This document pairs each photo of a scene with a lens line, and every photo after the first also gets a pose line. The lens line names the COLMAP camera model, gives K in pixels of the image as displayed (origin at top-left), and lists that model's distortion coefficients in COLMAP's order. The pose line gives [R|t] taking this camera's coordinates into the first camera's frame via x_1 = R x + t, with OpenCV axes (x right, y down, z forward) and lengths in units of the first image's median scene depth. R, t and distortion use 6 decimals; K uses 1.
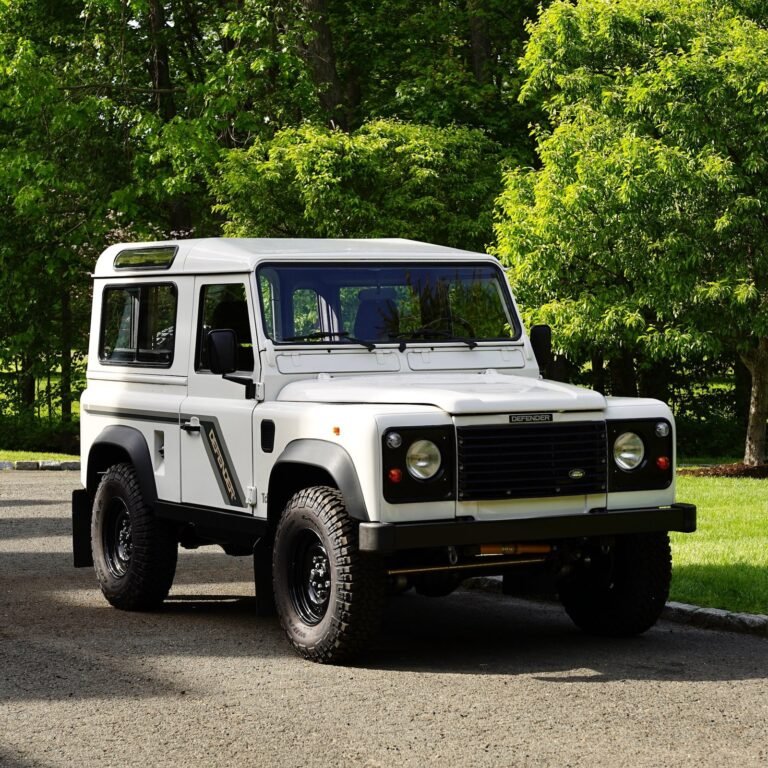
lens RADIAL K [[2463.9, 0, 384.0], [0, 2463.9, 384.0], [0, 0, 1]] dist [0.441467, -0.481688]
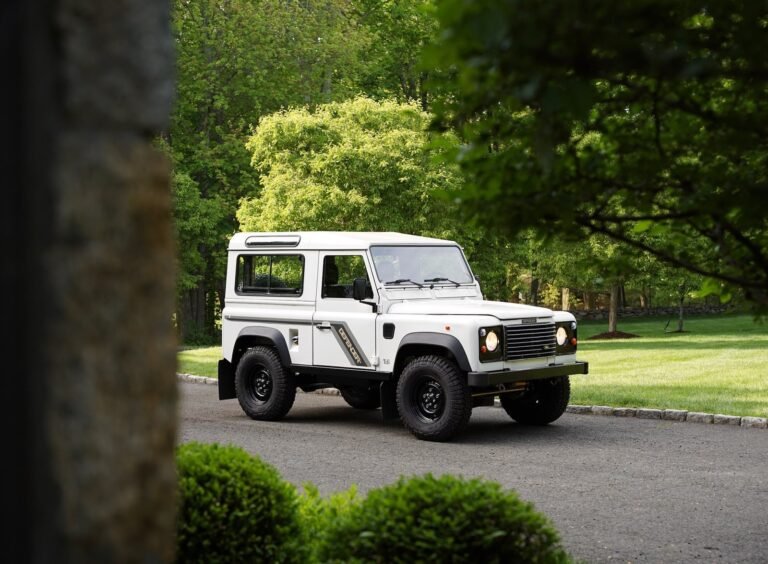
lens RADIAL K [[1221.8, 0, 358.7], [0, 1221.8, 281.8], [0, 0, 1]] dist [0.217521, 0.025042]
pose [[0.949759, 0.002991, 0.312967, -0.358242], [0.002683, 0.999840, -0.017699, -0.001372], [-0.312969, 0.017649, 0.949599, 0.053060]]
